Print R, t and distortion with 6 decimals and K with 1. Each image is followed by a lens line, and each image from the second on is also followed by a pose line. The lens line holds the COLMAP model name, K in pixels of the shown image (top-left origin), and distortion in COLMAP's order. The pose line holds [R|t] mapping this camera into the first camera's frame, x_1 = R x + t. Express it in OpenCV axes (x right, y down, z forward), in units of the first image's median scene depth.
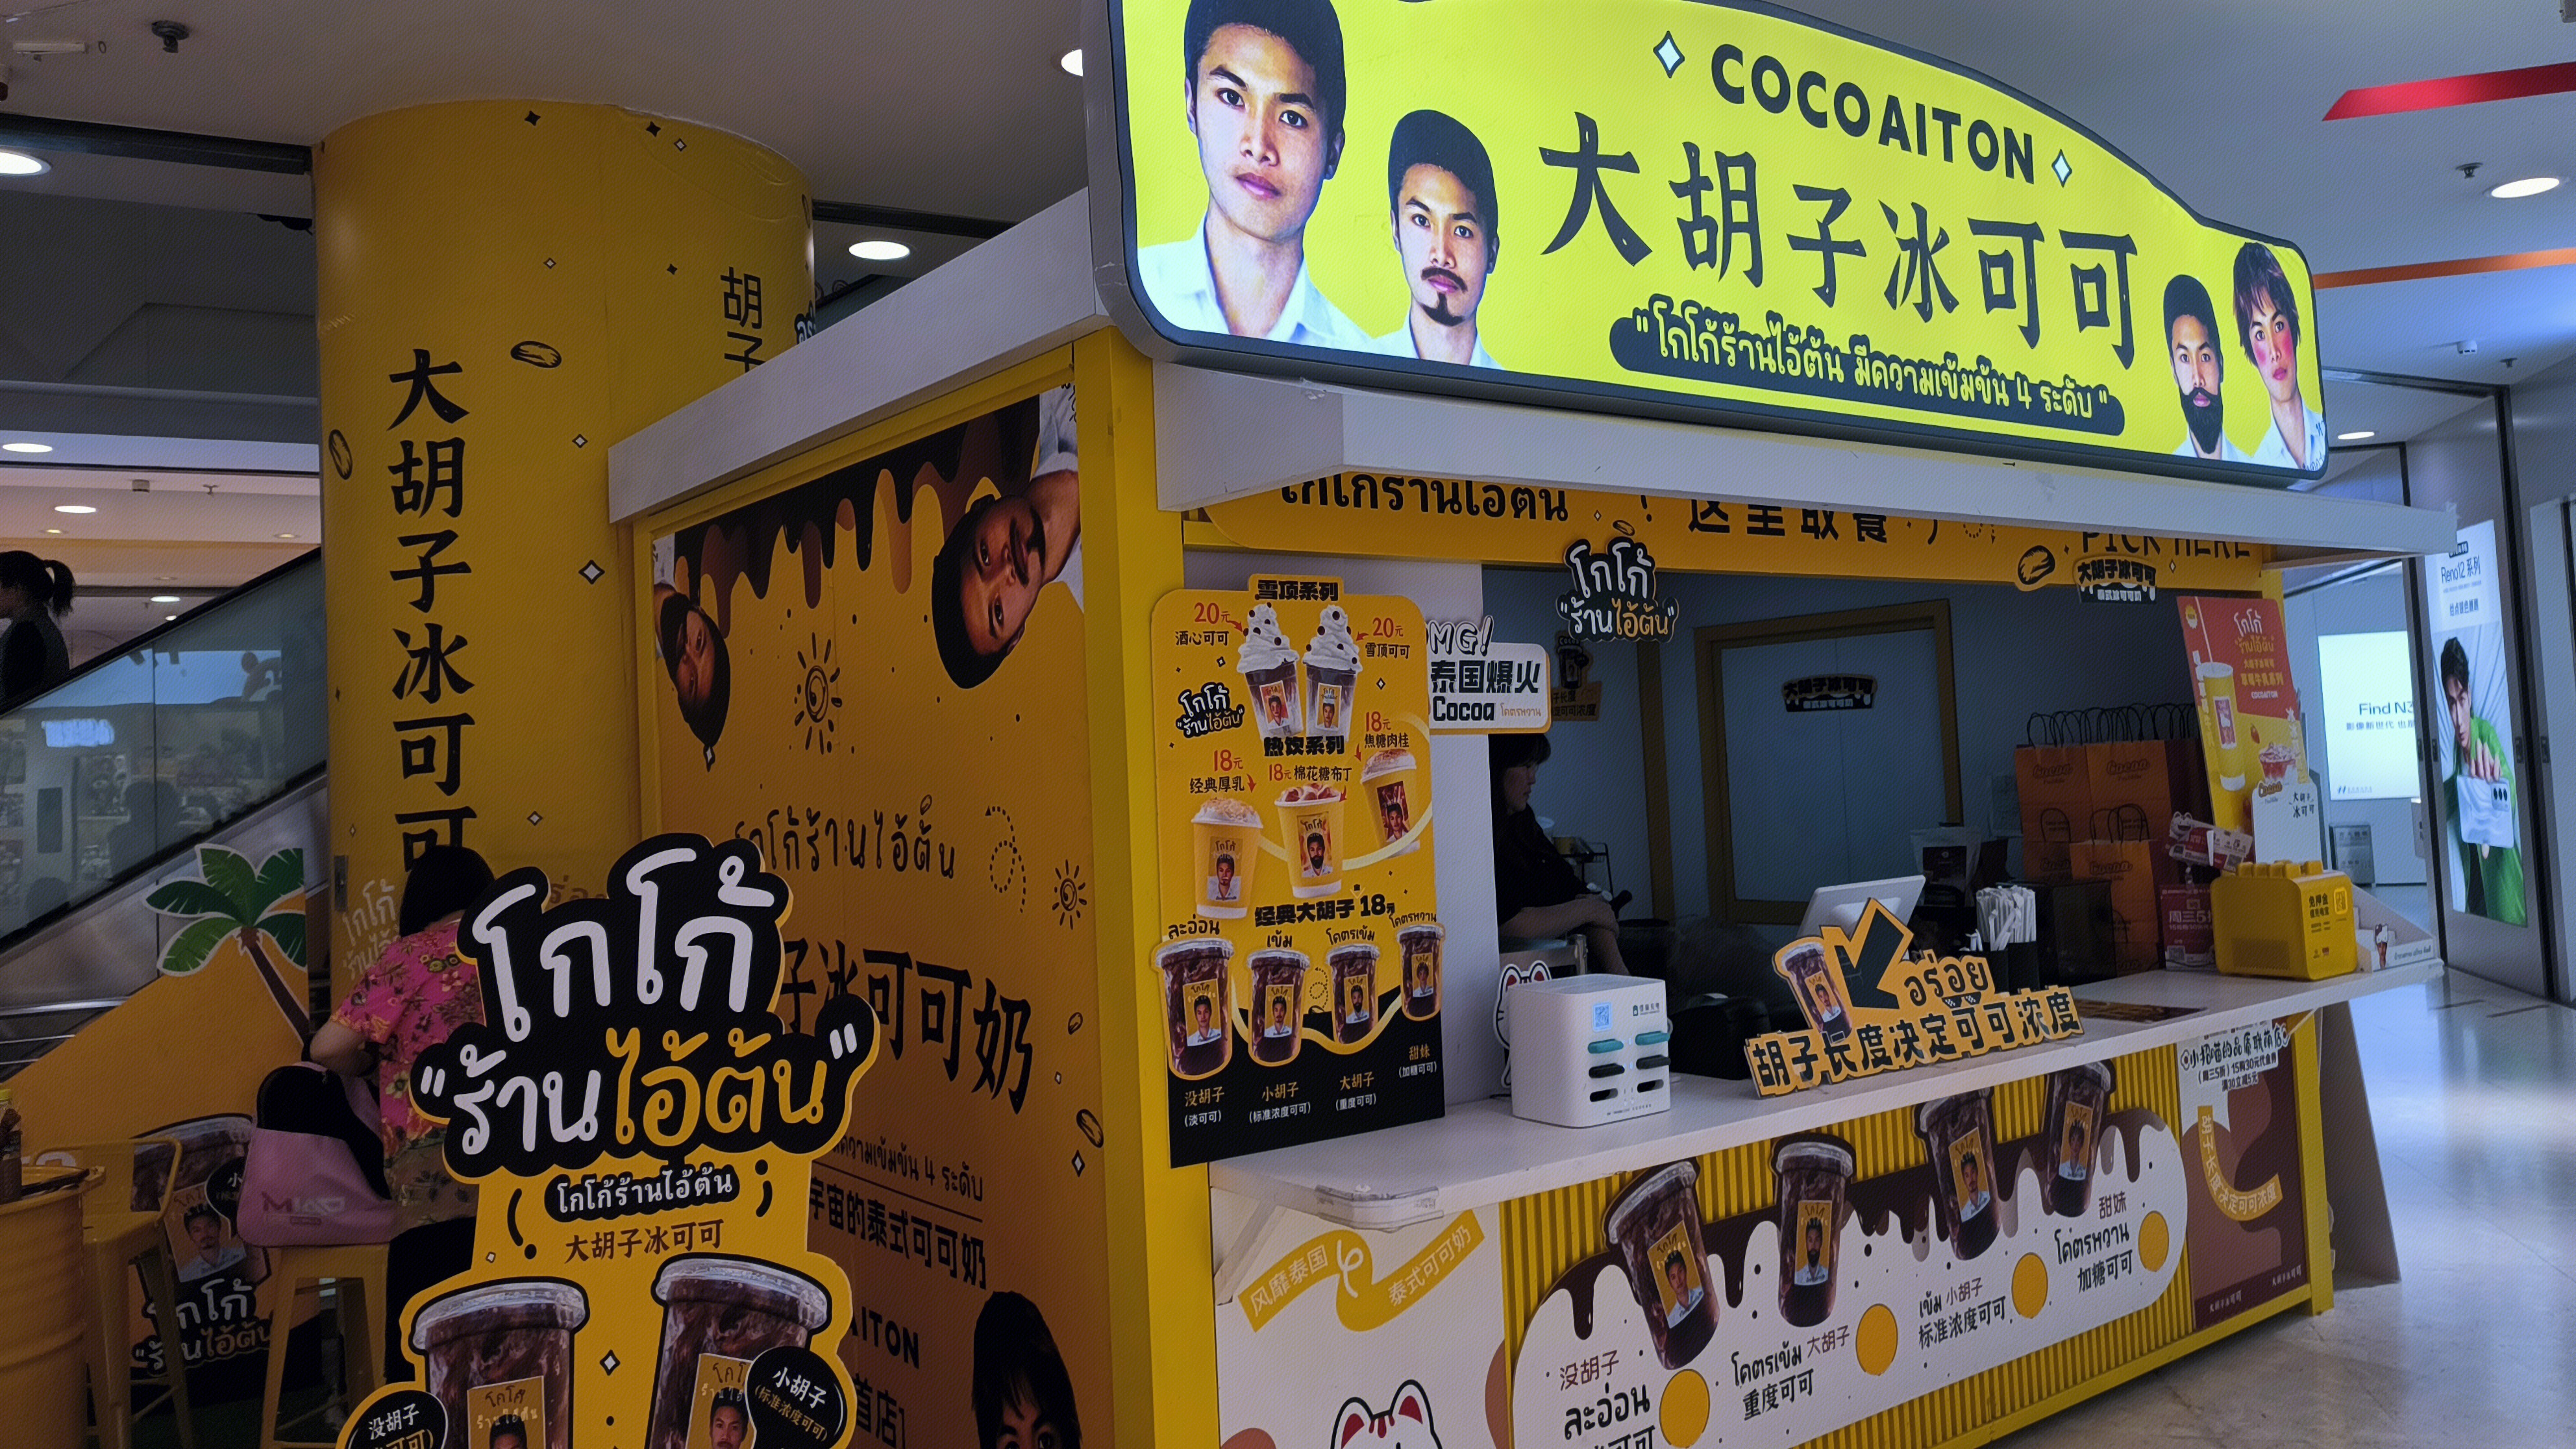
lens RADIAL K [[1876.2, 0, 1285.5], [0, 1876.2, 696.5], [0, 0, 1]] dist [0.019226, 0.008583]
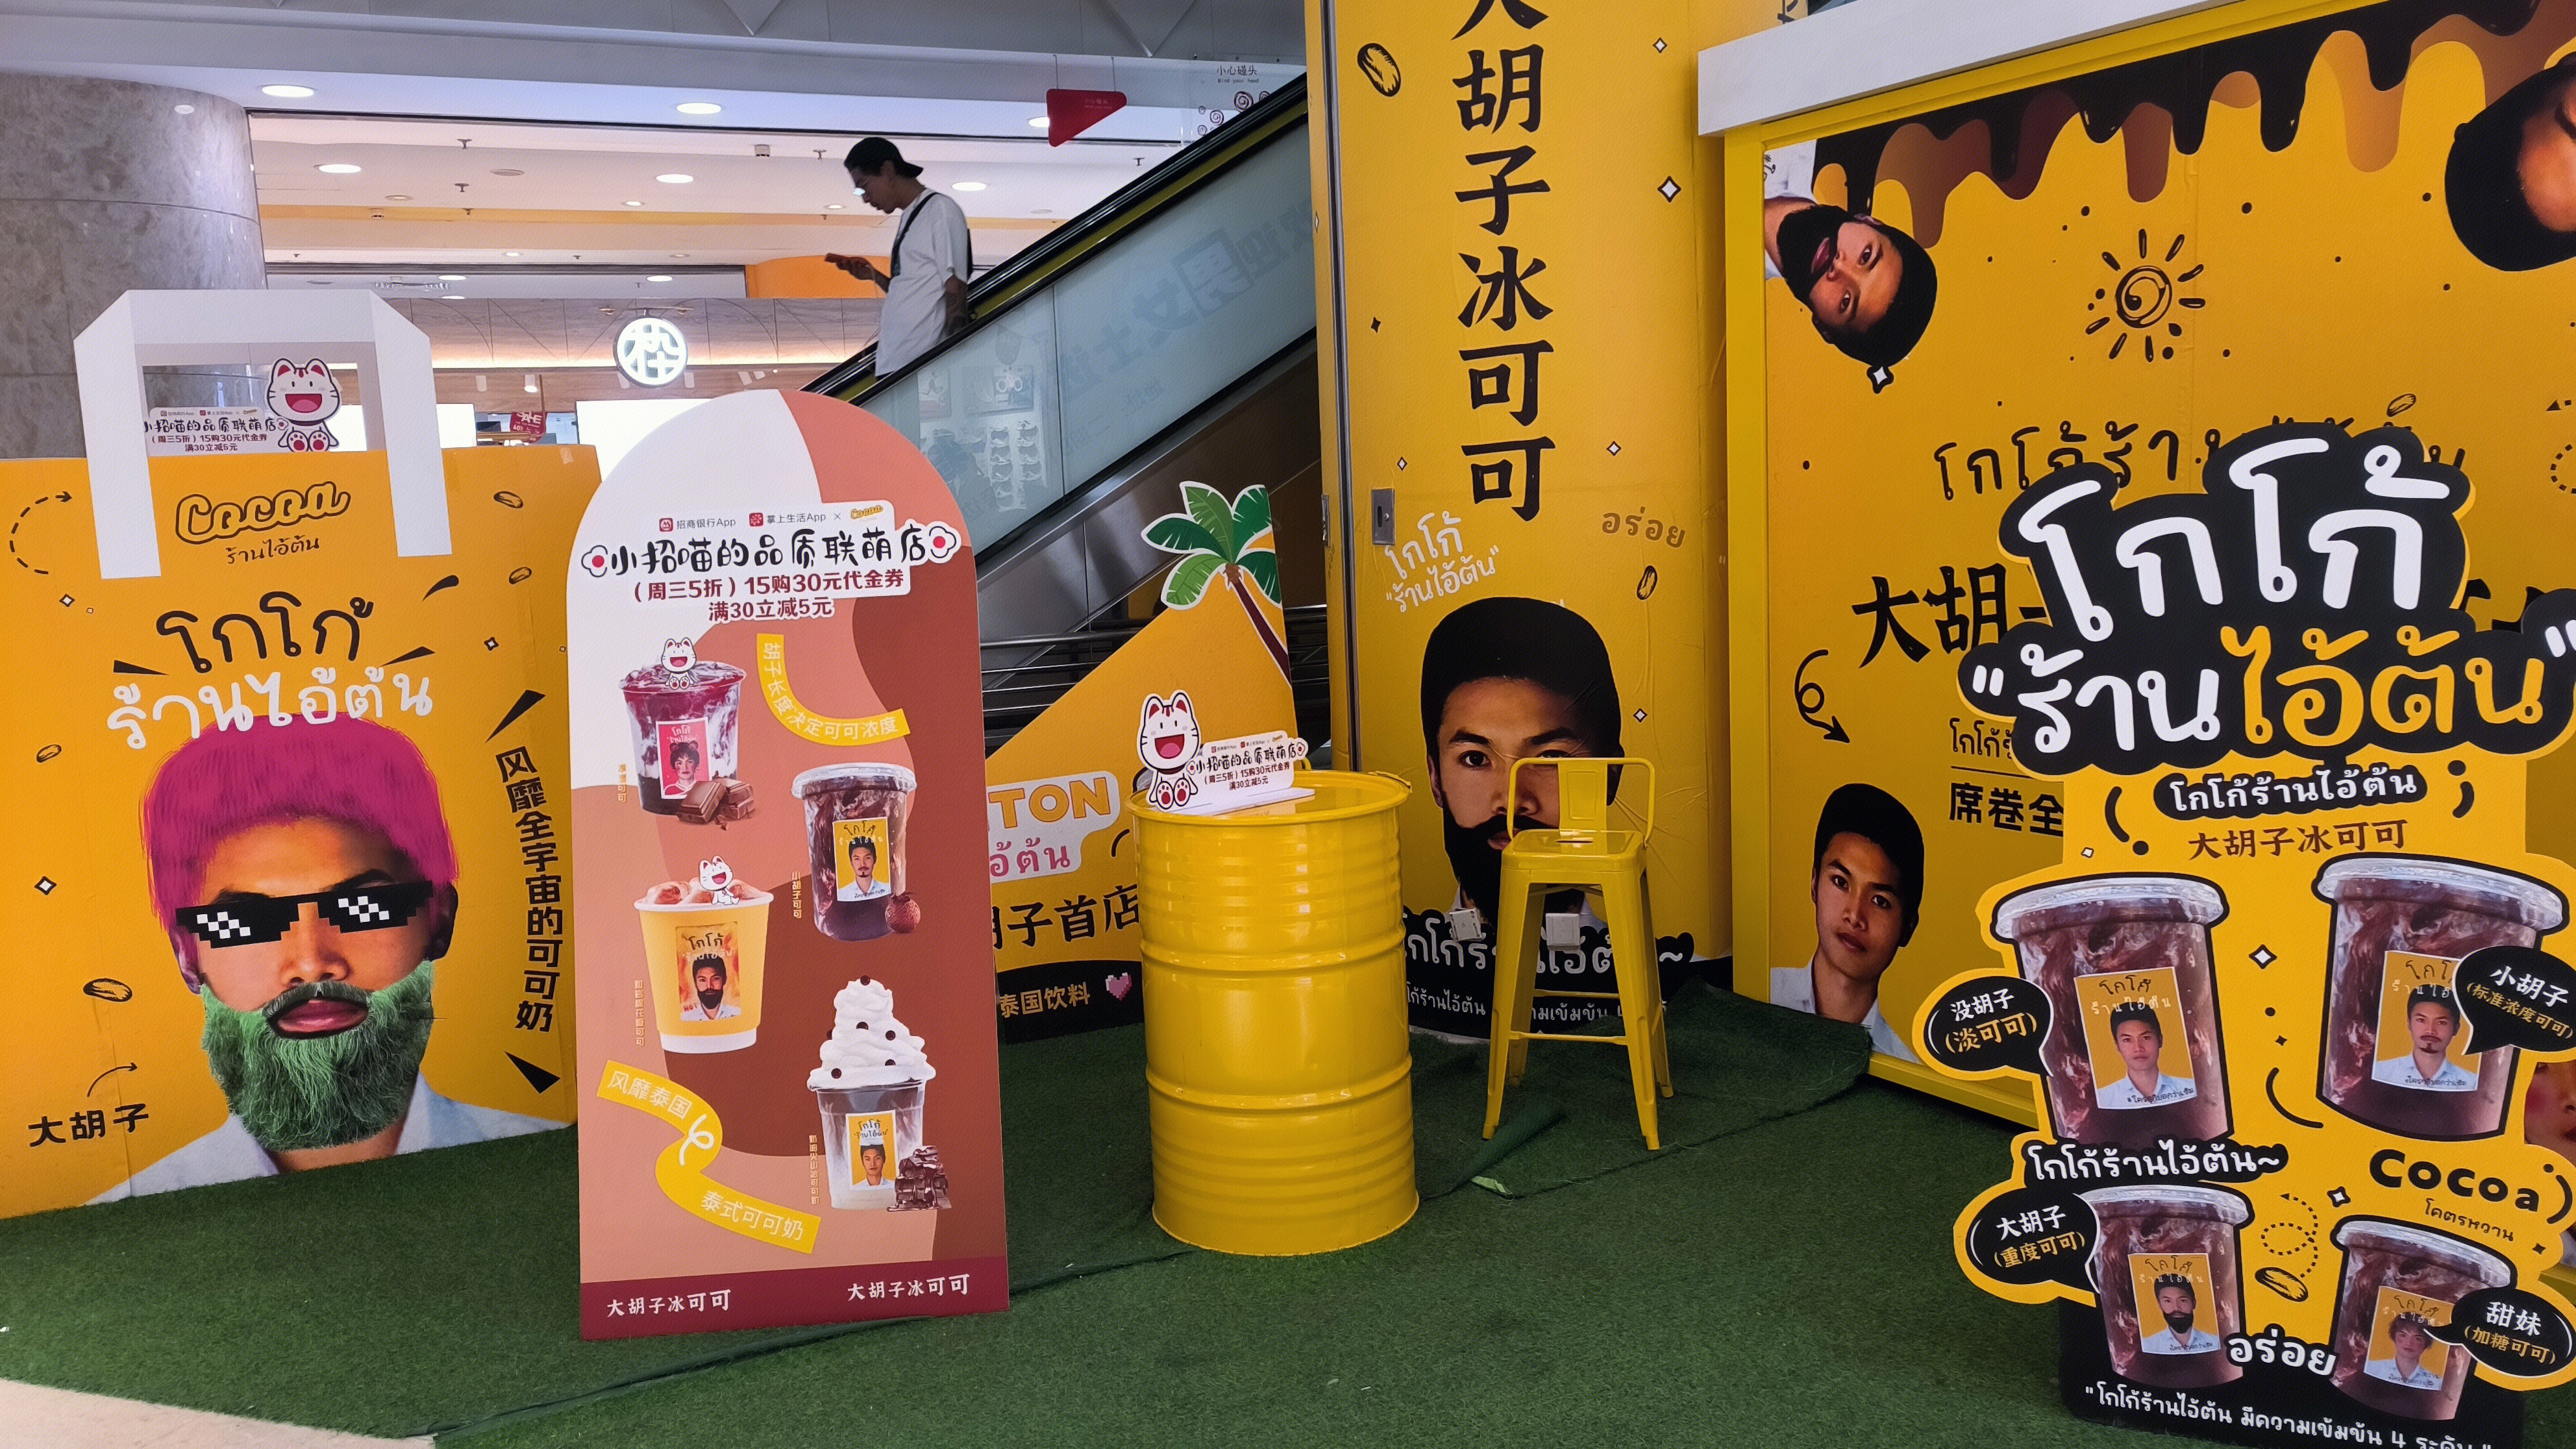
lens RADIAL K [[1876.2, 0, 1289.9], [0, 1876.2, 743.4], [0, 0, 1]] dist [0.019226, 0.008583]
pose [[0.992438, 0.019566, -0.121181, -0.713375], [0.003157, 0.982819, 0.184546, 0.054795], [0.122710, -0.183533, 0.975325, -0.012341]]
